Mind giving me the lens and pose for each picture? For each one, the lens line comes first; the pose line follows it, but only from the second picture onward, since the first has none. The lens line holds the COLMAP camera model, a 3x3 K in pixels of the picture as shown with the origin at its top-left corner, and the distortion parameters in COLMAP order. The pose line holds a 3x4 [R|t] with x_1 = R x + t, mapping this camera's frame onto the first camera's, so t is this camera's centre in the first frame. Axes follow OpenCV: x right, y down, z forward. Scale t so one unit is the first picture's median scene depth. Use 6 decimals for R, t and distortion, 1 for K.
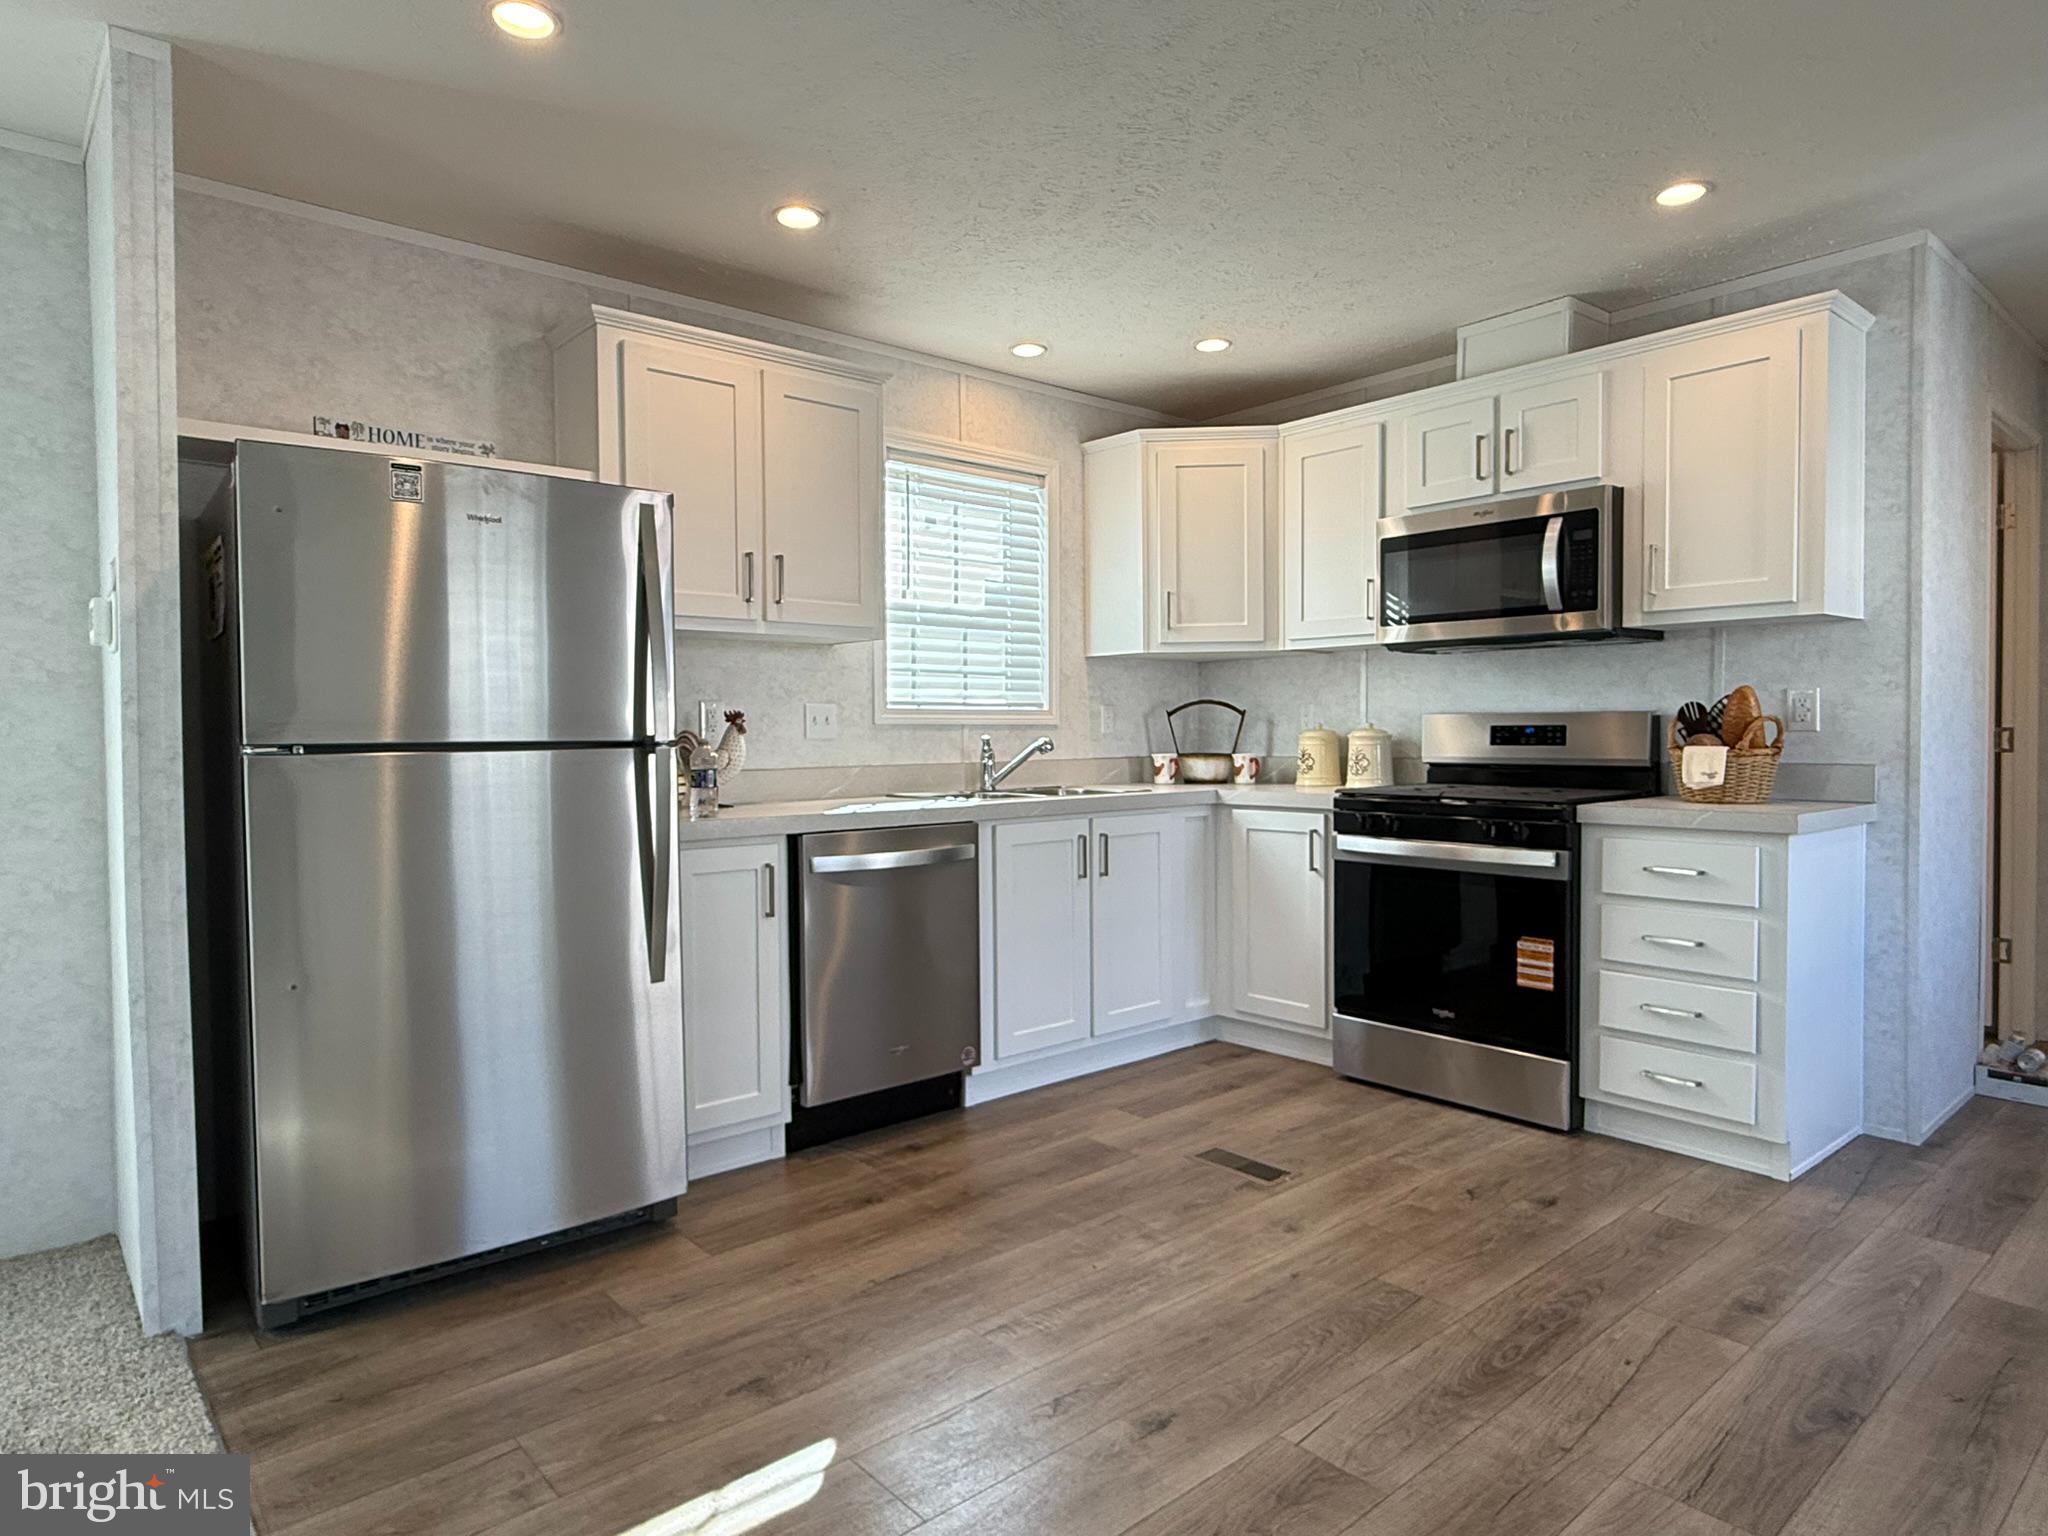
lens RADIAL K [[1196.1, 0, 1026.1], [0, 1196.1, 766.4], [0, 0, 1]] dist [-0.002018, 0.000713]
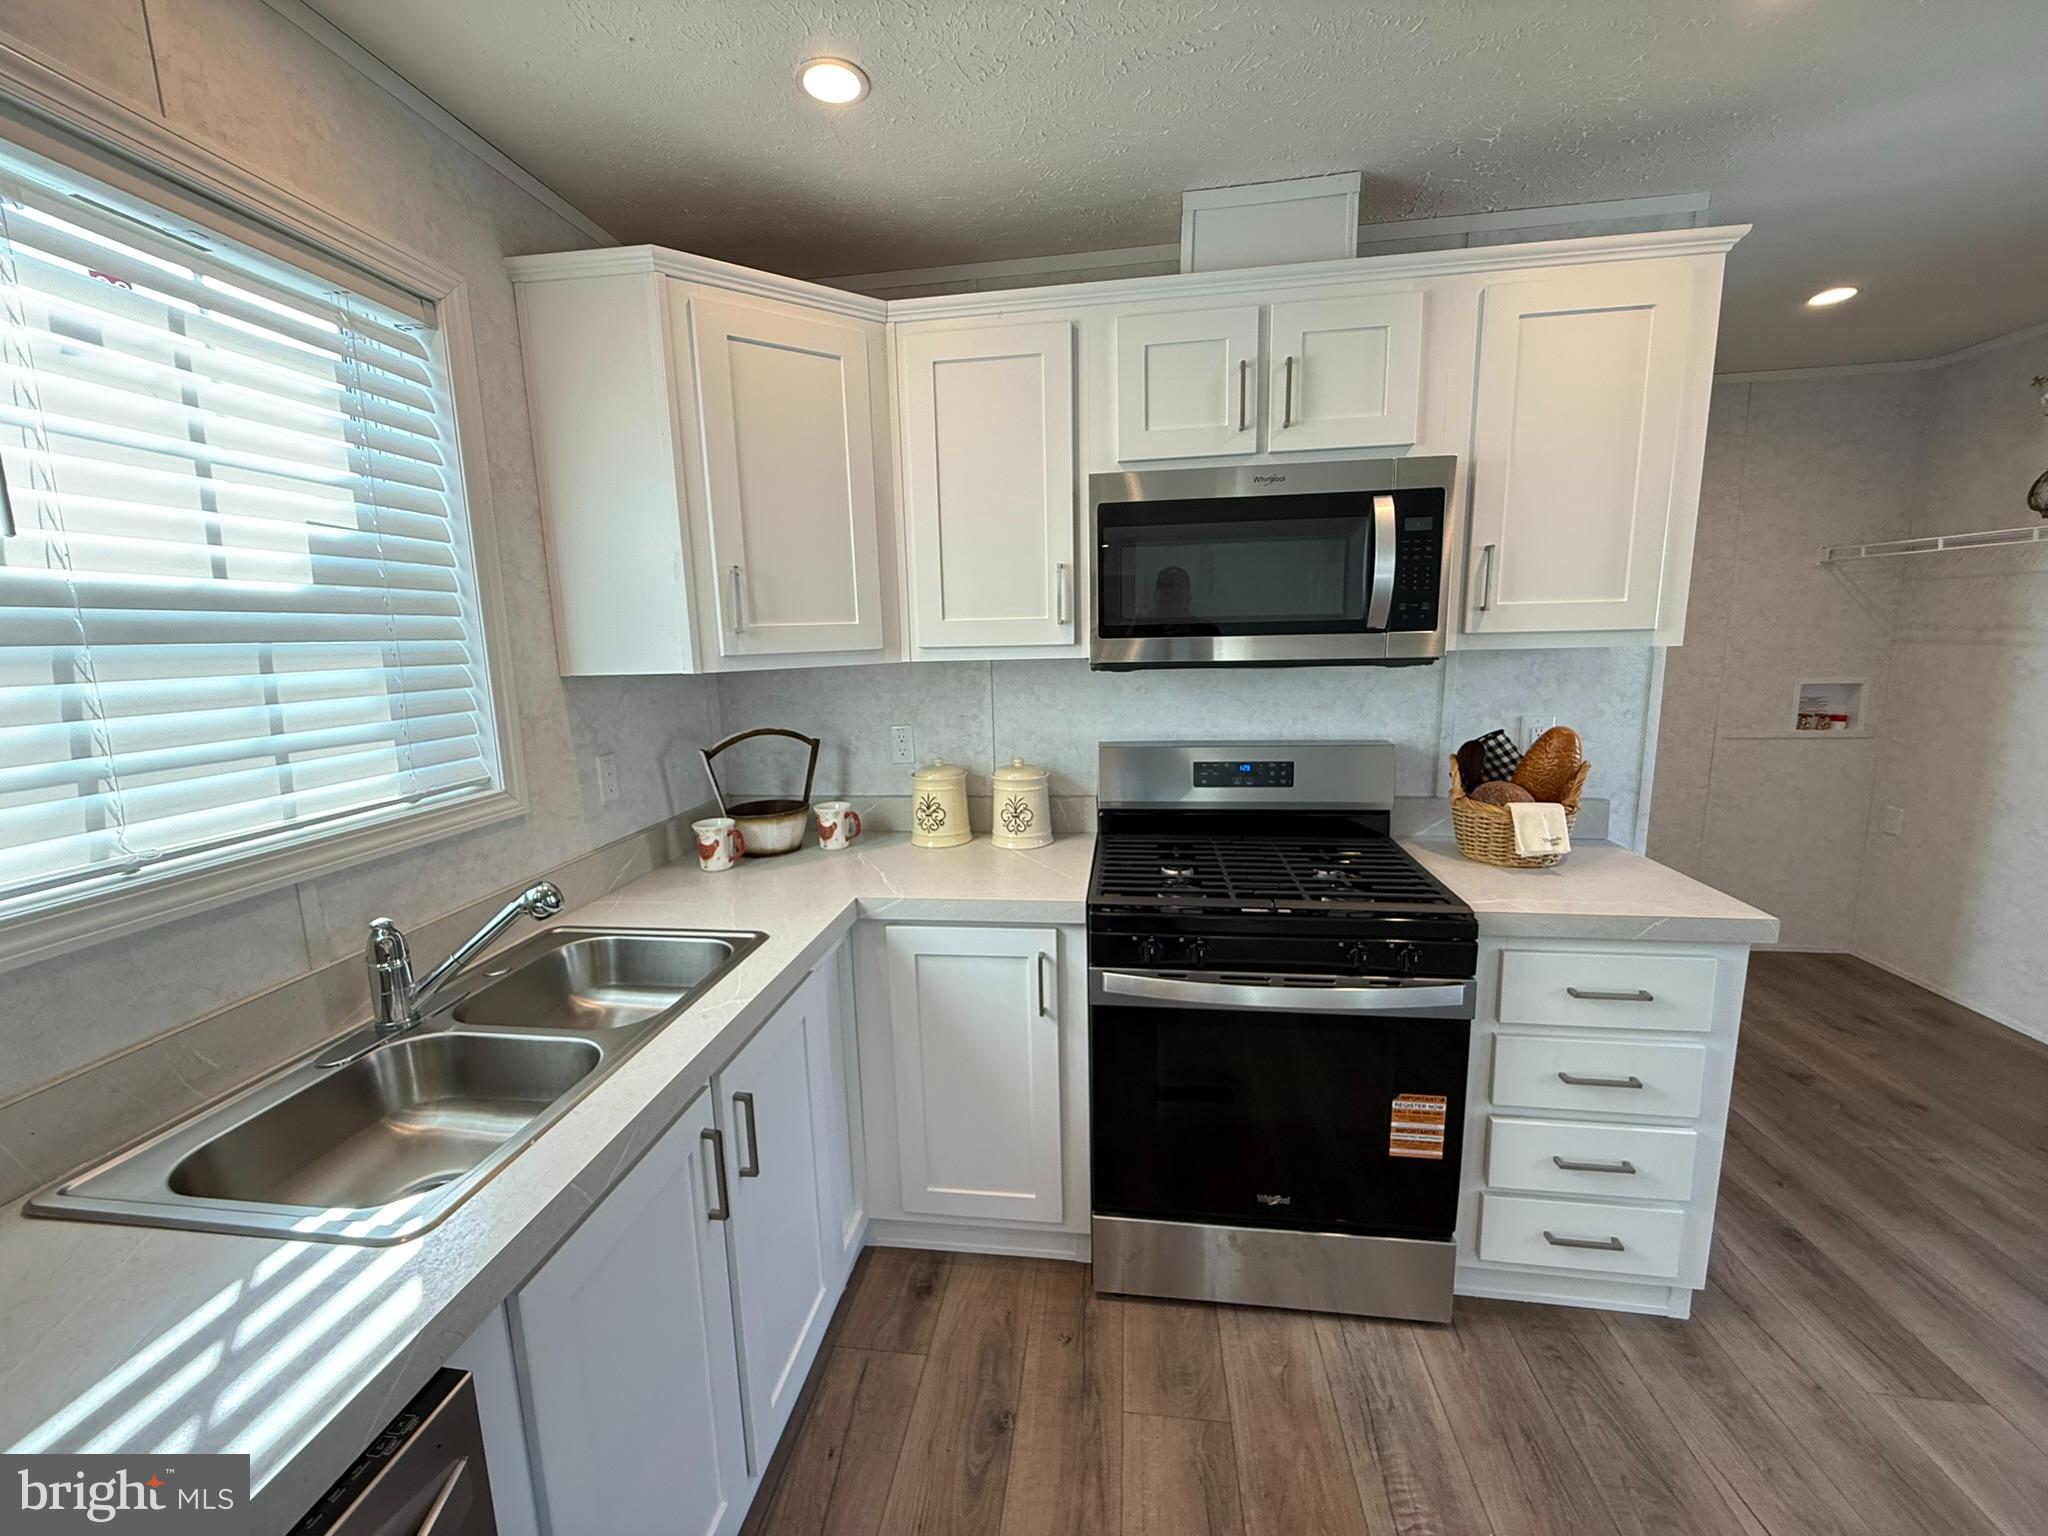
lens RADIAL K [[813.3, 0, 1017.8], [0, 813.3, 765.3], [0, 0, 1]] dist [-0.000088, -0.000134]
pose [[0.756473, -0.118772, 0.643150, -0.048823], [0.040193, 0.989956, 0.135542, -0.124975], [-0.652789, -0.076684, 0.753649, 0.771156]]
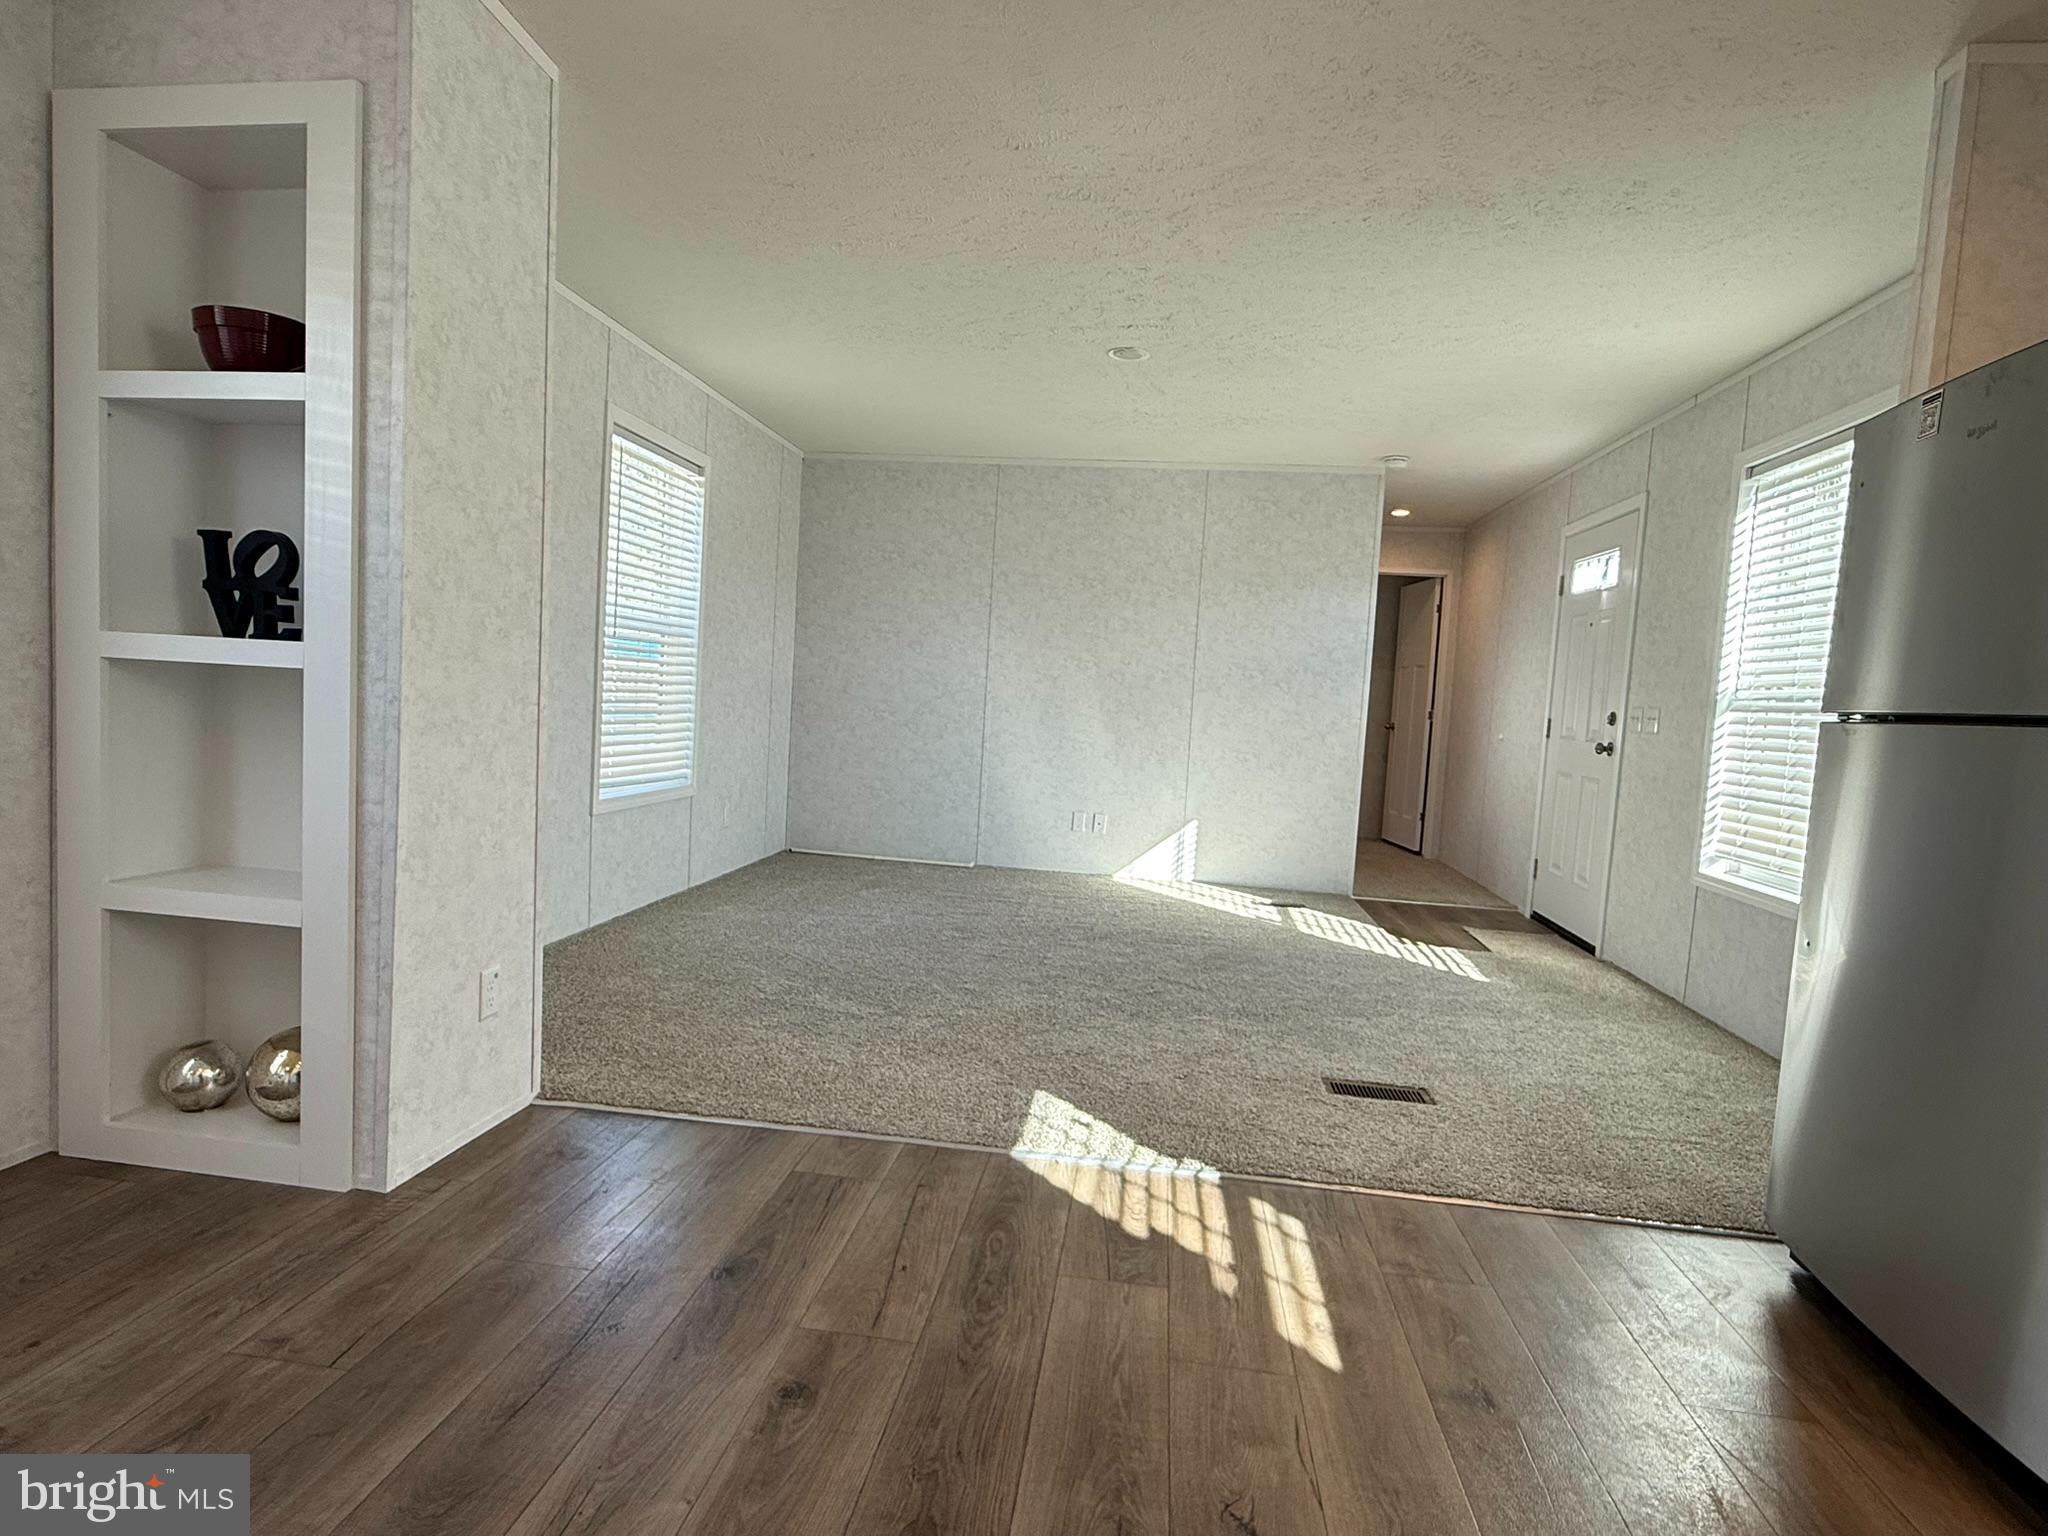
lens RADIAL K [[1112.7, 0, 1017.2], [0, 1112.7, 769.4], [0, 0, 1]] dist [0.000585, 0.000225]
pose [[-0.750919, 0.014335, -0.660239, 0.647650], [-0.067874, 0.992795, 0.098752, -0.020342], [0.656897, 0.118968, -0.744535, 1.056796]]
